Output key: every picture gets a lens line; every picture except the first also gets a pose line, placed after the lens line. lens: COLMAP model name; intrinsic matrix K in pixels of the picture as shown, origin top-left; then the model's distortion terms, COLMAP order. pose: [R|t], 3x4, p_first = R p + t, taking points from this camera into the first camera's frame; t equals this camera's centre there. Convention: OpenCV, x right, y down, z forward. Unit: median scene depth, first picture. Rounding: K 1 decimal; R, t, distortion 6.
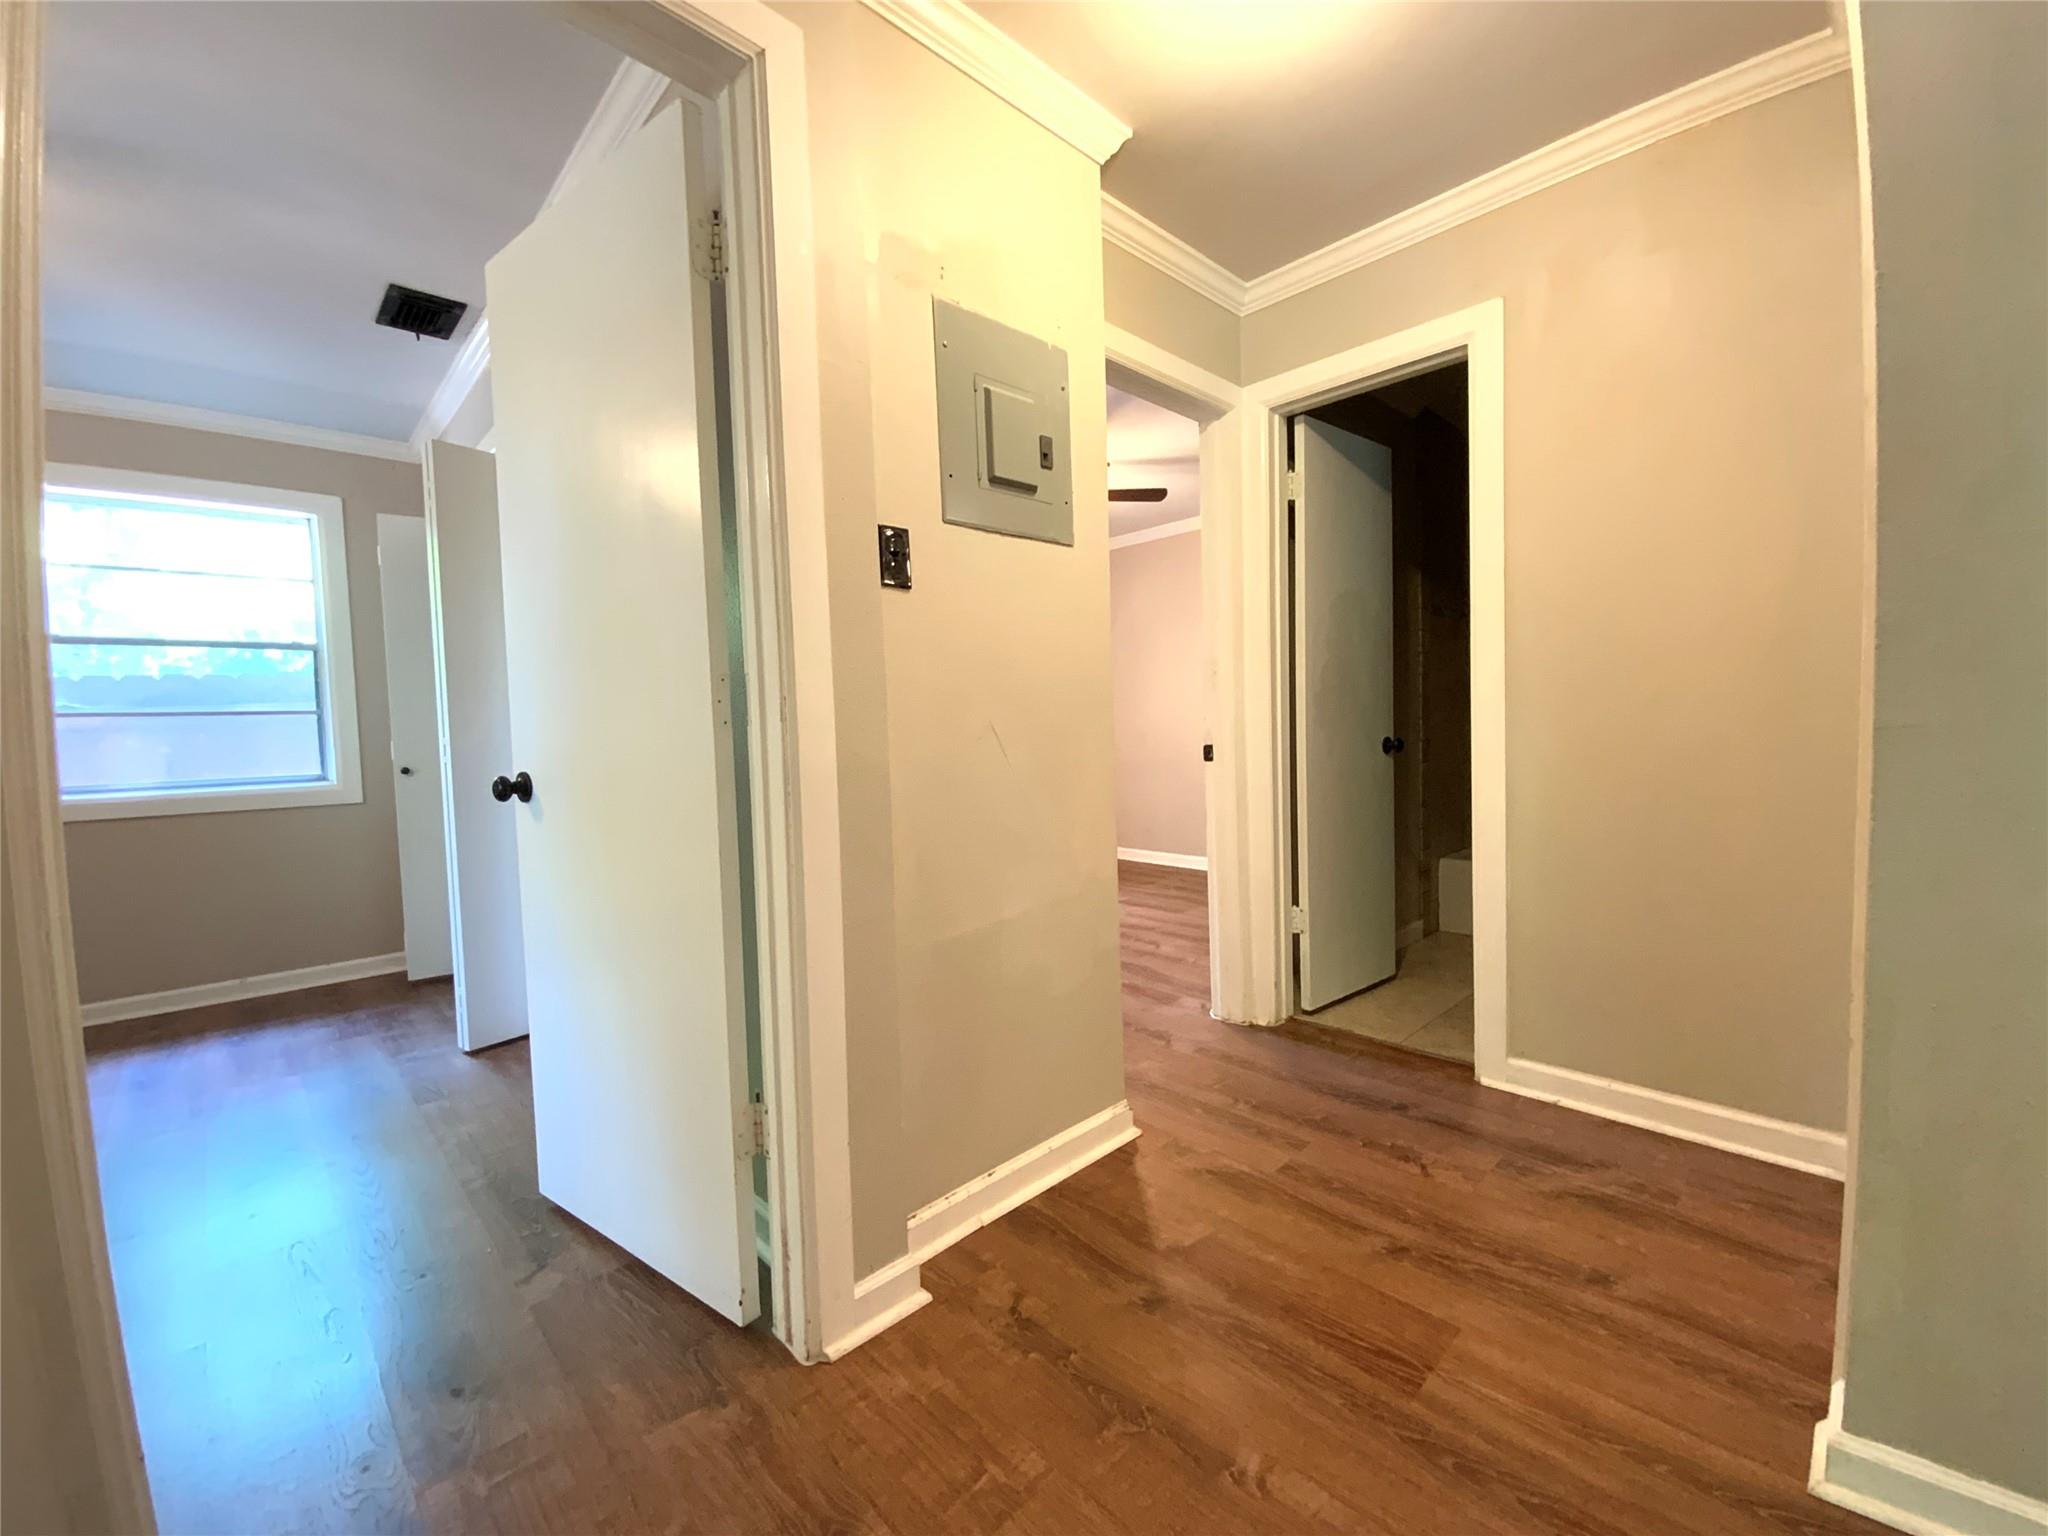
lens RADIAL K [[825.5, 0, 1022.2], [0, 825.5, 767.0], [0, 0, 1]] dist [0.019619, -0.017180]
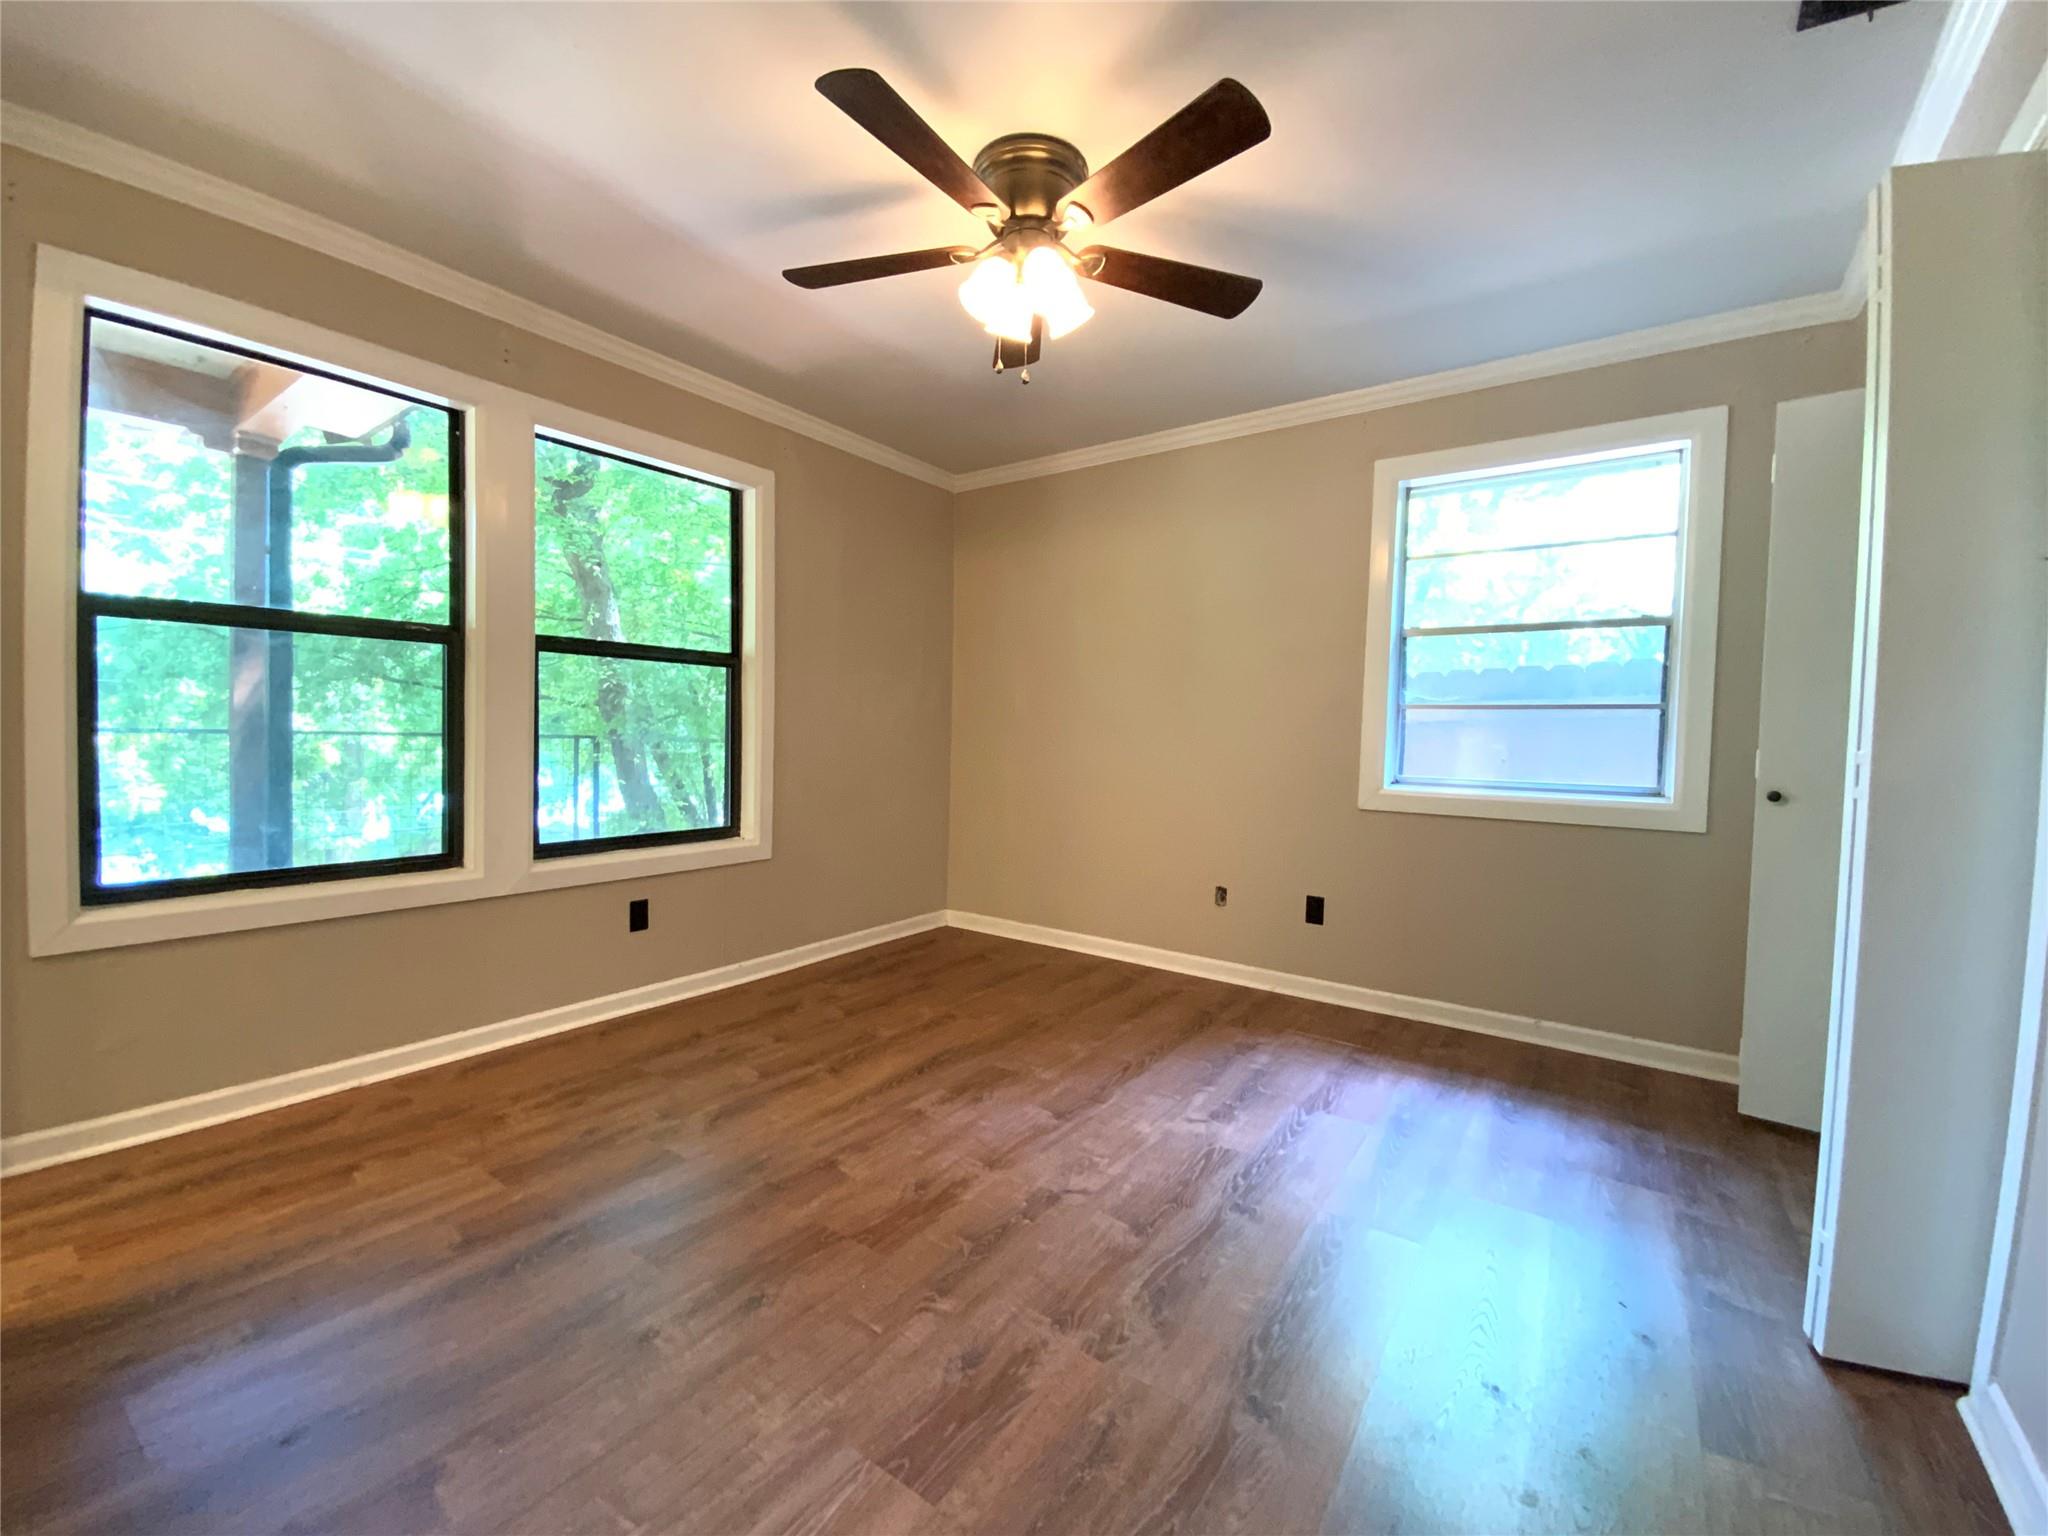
lens RADIAL K [[825.5, 0, 1022.2], [0, 825.5, 767.0], [0, 0, 1]] dist [0.019619, -0.017180]
pose [[0.186157, 0.074167, -0.979717, -0.243731], [-0.075631, 0.995270, 0.060974, -0.014568], [0.979605, 0.062746, 0.190886, 0.331278]]
